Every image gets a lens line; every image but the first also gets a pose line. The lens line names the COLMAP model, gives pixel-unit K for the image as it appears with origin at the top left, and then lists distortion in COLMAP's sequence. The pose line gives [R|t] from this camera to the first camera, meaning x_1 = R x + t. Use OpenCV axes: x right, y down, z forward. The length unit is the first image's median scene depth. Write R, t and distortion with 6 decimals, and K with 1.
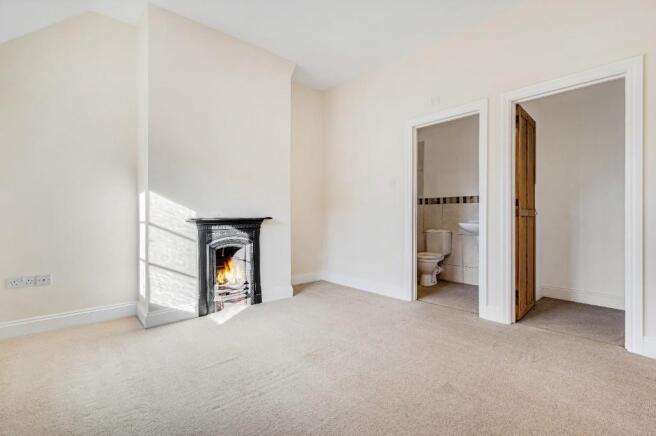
lens RADIAL K [[307.2, 0, 329.3], [0, 307.2, 215.2], [0, 0, 1]] dist [-0.003068, 0.000513]
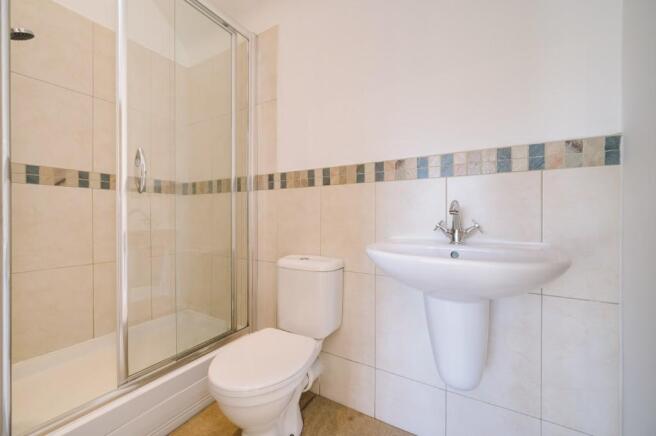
lens RADIAL K [[267.7, 0, 327.2], [0, 267.7, 218.4], [0, 0, 1]] dist [0.001971, 0.000142]
pose [[0.959082, 0.001693, 0.283122, 0.292971], [-0.002146, 0.999997, 0.001291, 0.001214], [-0.283119, -0.001846, 0.959083, 0.710369]]
